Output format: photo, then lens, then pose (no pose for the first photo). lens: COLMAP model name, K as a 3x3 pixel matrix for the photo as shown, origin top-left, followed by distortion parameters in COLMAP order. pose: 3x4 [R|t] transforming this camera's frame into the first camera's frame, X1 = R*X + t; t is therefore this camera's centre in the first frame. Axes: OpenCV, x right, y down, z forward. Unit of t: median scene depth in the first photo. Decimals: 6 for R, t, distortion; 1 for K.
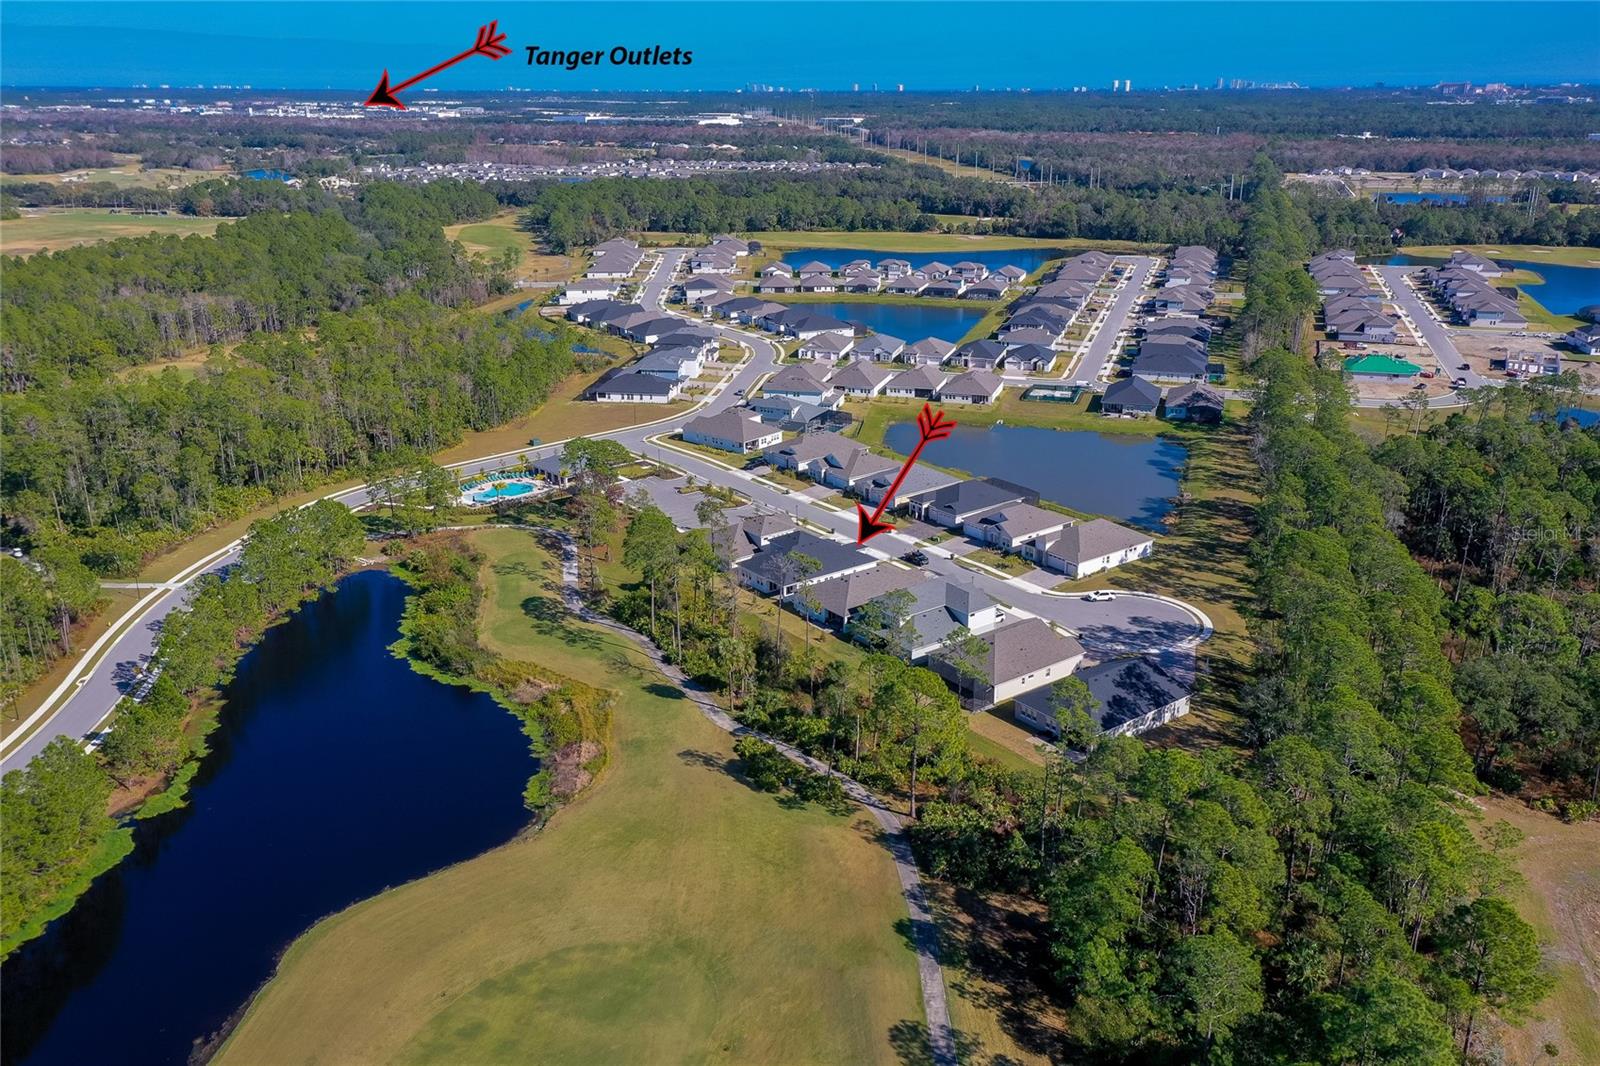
lens RADIAL K [[1357.3, 0, 807.0], [0, 1357.3, 519.5], [0, 0, 1]] dist [0.051009, 0.027220]
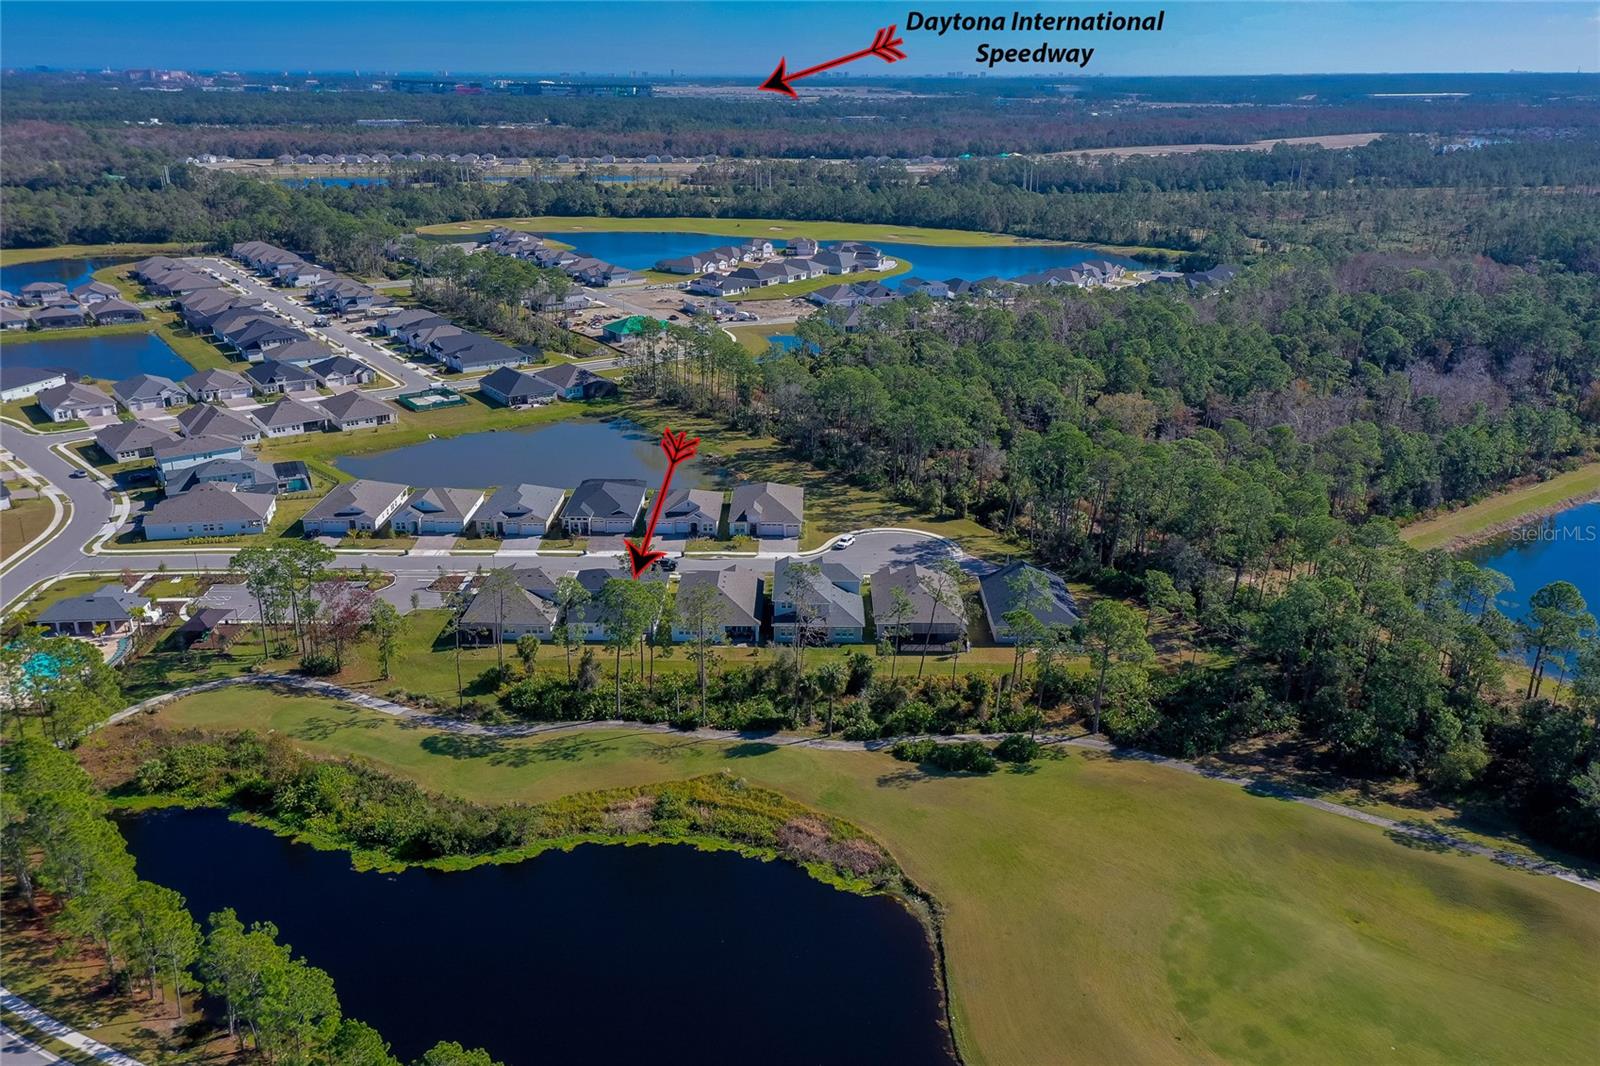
lens RADIAL K [[1357.3, 0, 806.4], [0, 1357.3, 550.6], [0, 0, 1]] dist [0.051009, 0.027220]
pose [[0.585815, -0.268058, 0.764830, -0.697714], [0.246723, 0.957910, 0.146753, -0.114640], [-0.771977, 0.102732, 0.627294, 0.386787]]
